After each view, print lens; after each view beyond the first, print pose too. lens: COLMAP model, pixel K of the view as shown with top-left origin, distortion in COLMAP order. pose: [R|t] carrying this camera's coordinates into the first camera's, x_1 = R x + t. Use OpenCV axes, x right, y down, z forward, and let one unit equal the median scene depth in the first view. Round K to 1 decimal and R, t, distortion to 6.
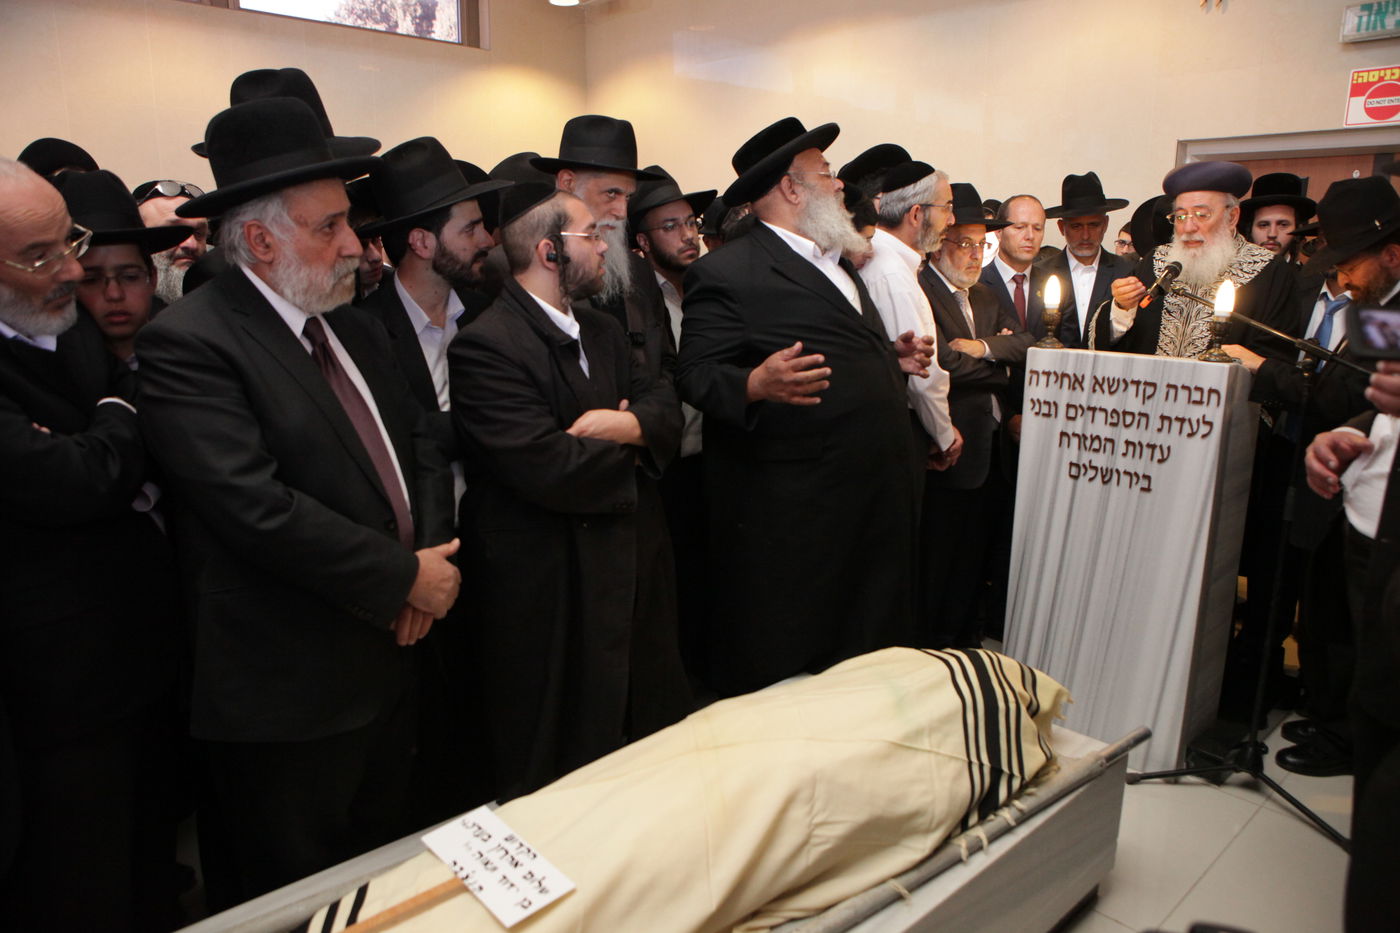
lens RADIAL K [[1005.9, 0, 772.6], [0, 1005.9, 463.8], [0, 0, 1]] dist [-0.009053, 0.000622]
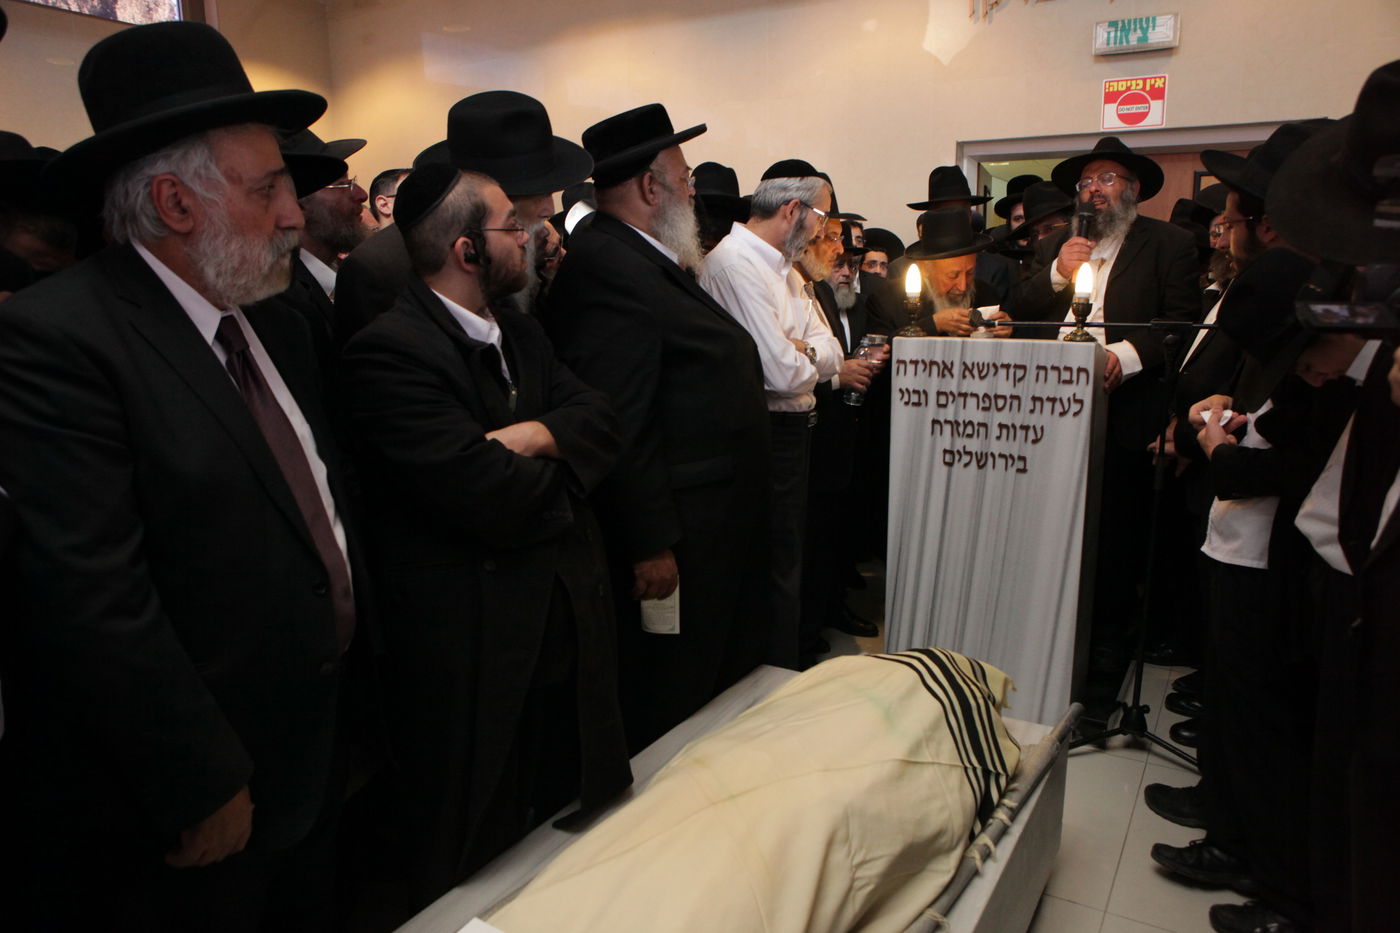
lens RADIAL K [[976.3, 0, 734.9], [0, 976.3, 466.0], [0, 0, 1]] dist [-0.046555, 0.000621]
pose [[0.964860, -0.074799, 0.251893, -0.156554], [0.077269, 0.997010, 0.000086, -0.001486], [-0.251146, 0.019381, 0.967755, 0.119295]]
